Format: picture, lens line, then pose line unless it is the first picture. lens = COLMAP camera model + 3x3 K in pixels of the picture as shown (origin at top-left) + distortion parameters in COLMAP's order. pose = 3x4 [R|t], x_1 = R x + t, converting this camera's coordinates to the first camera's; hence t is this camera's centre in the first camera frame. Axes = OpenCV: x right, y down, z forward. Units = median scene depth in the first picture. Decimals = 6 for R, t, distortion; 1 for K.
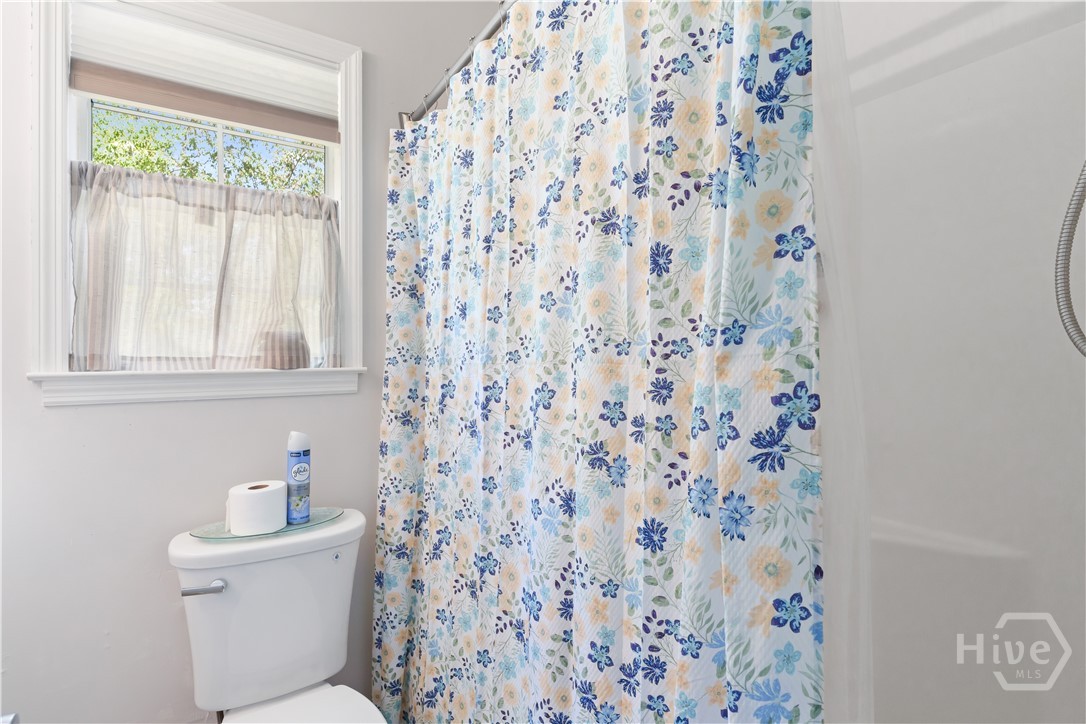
lens RADIAL K [[535.4, 0, 541.3], [0, 535.4, 357.2], [0, 0, 1]] dist [-0.002733, 0.000136]
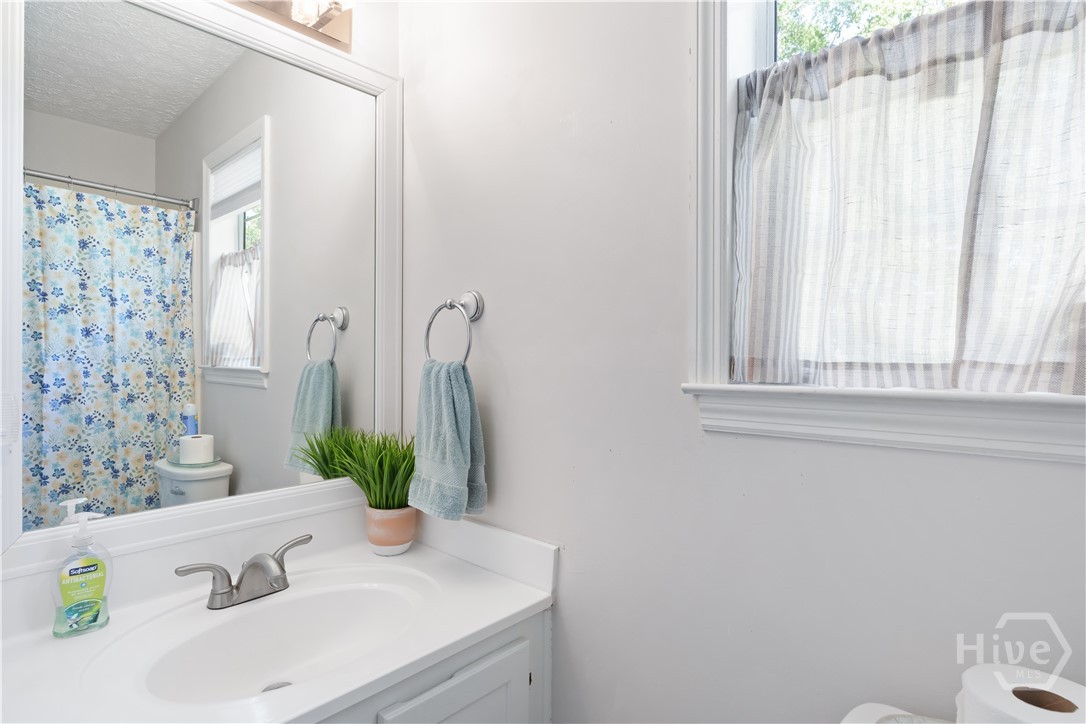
lens RADIAL K [[557.7, 0, 540.5], [0, 557.7, 362.5], [0, 0, 1]] dist [-0.002060, -0.000692]
pose [[0.261563, 0.005372, -0.965171, -0.224332], [-0.006015, 0.999974, 0.003936, -0.001051], [0.965168, 0.004776, 0.261589, 0.510717]]
